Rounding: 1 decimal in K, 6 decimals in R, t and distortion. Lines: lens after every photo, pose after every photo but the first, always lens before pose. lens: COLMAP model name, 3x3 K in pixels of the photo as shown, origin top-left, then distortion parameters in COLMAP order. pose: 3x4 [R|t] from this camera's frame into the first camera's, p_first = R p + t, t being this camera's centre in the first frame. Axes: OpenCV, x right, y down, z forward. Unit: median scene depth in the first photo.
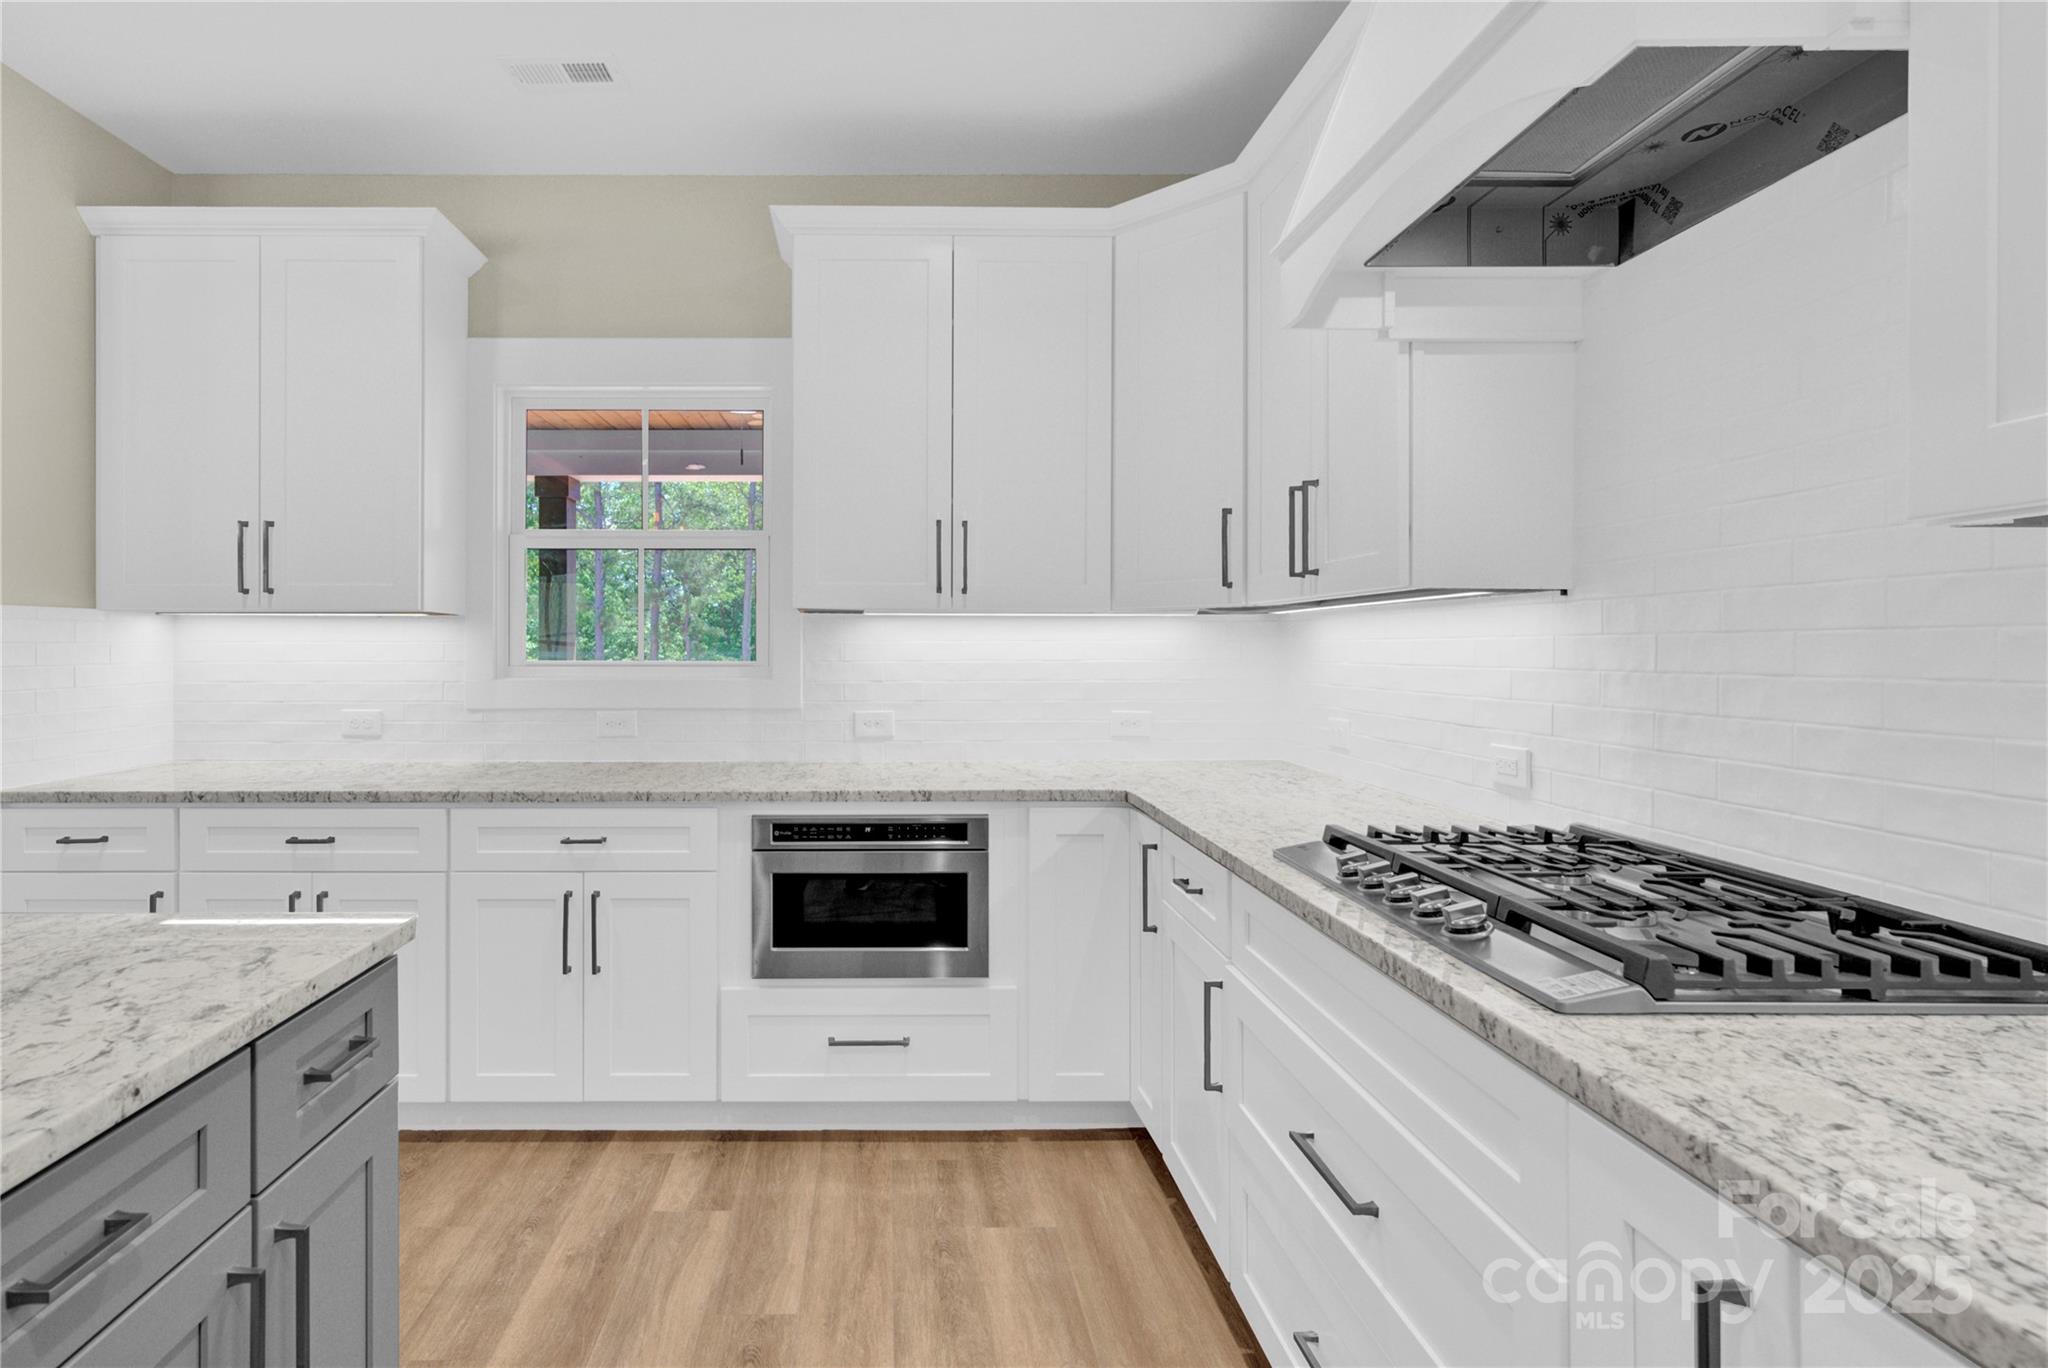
lens RADIAL K [[973.1, 0, 975.1], [0, 973.1, 648.3], [0, 0, 1]] dist [-0.004355, 0.004225]
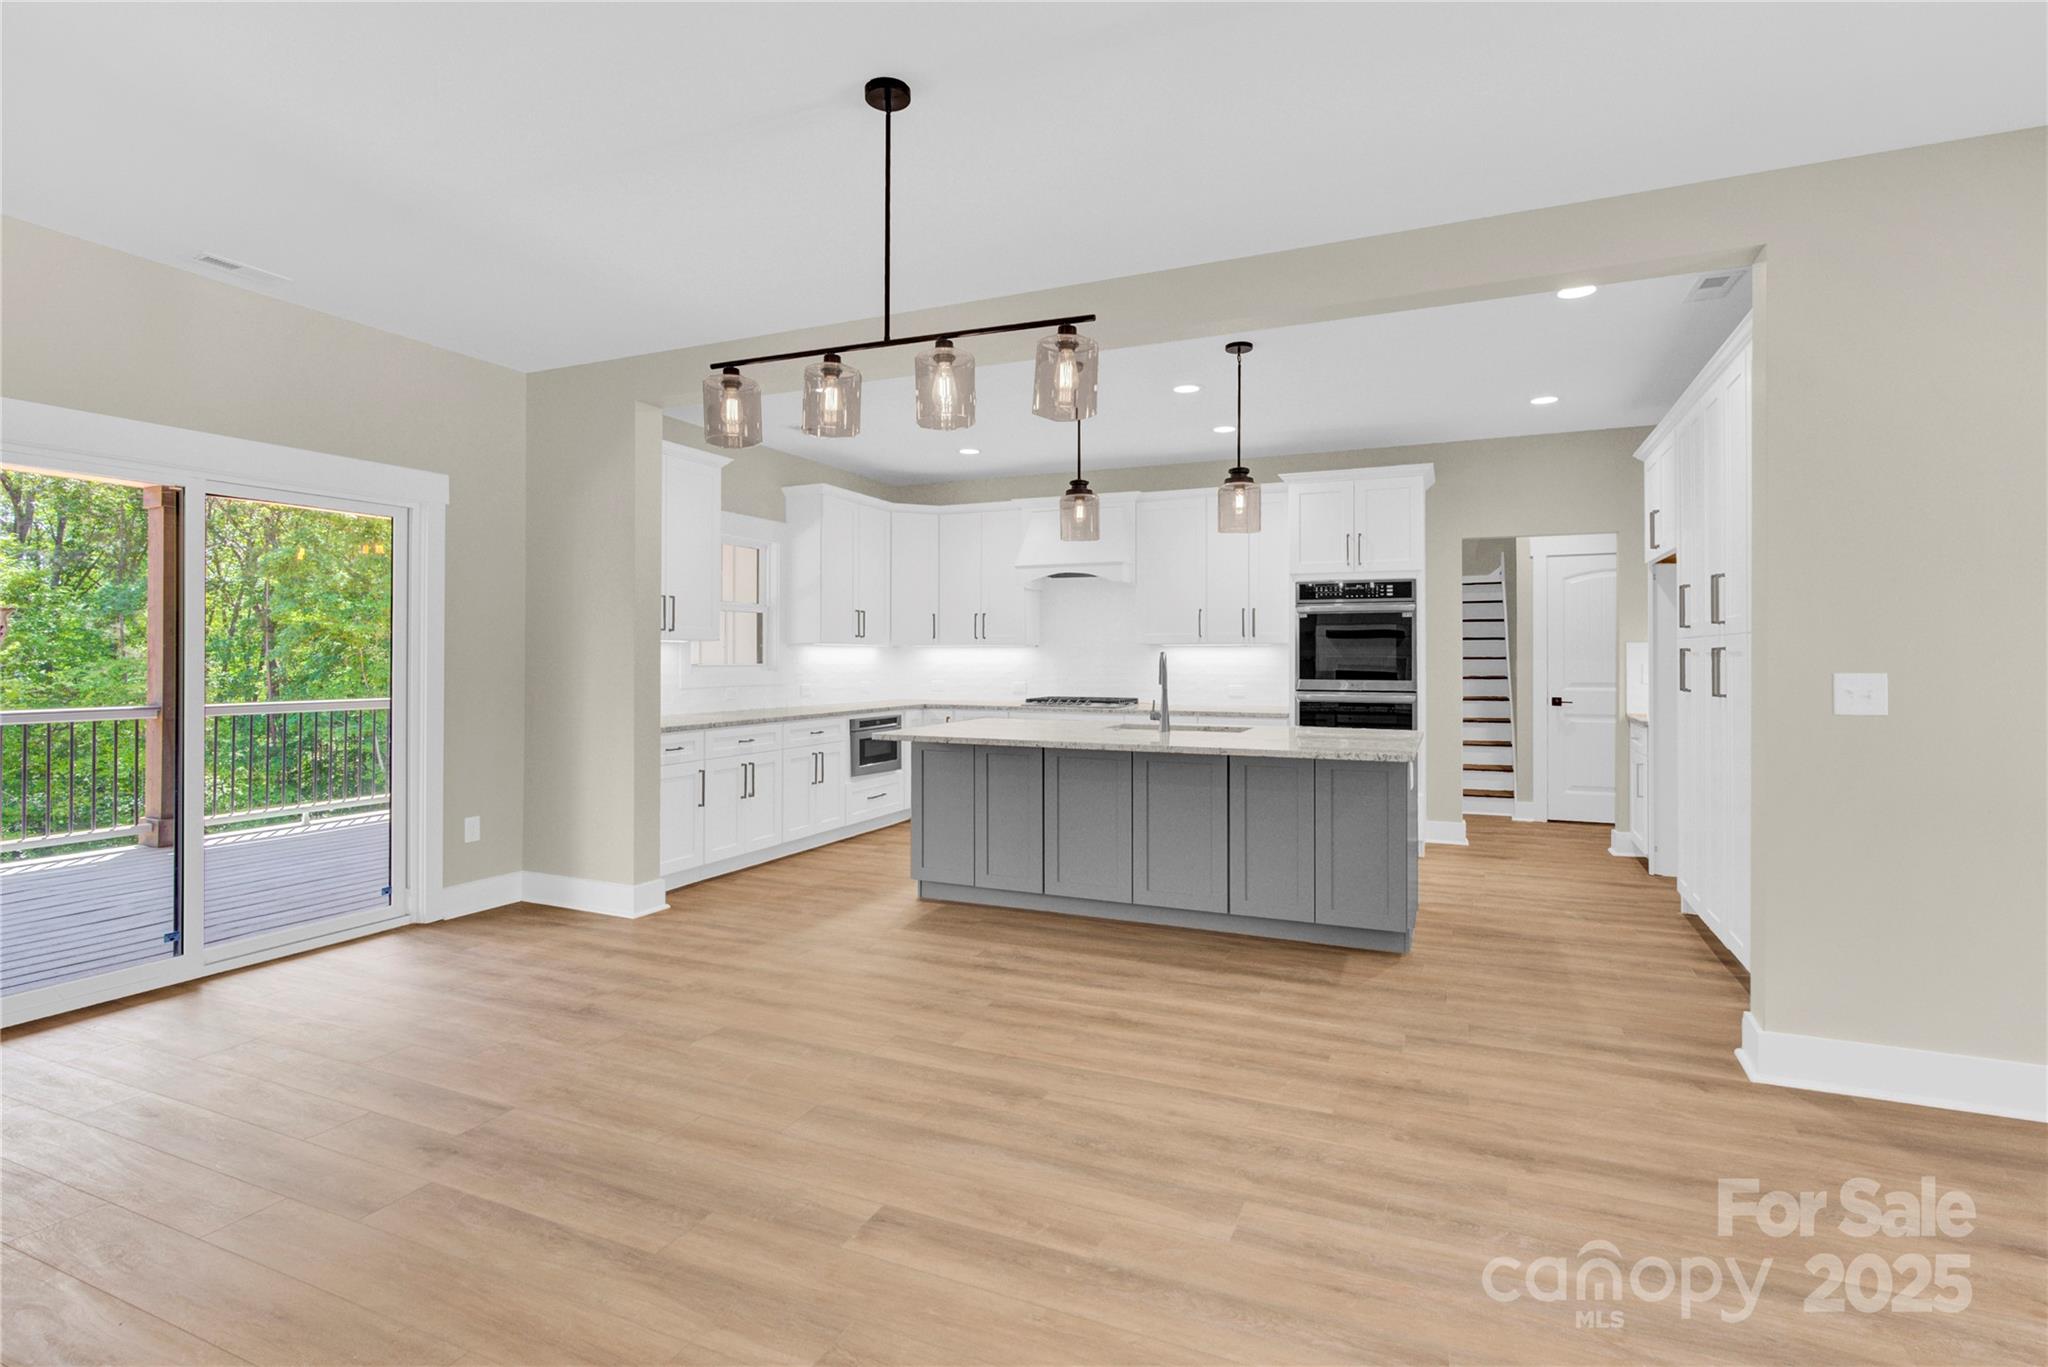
lens RADIAL K [[973.1, 0, 1002.2], [0, 973.1, 646.3], [0, 0, 1]] dist [-0.004355, 0.004225]
pose [[0.411710, 0.013699, 0.911212, -2.555557], [-0.003332, 0.999903, -0.013527, 0.002589], [-0.911309, 0.002533, 0.411715, -0.511428]]
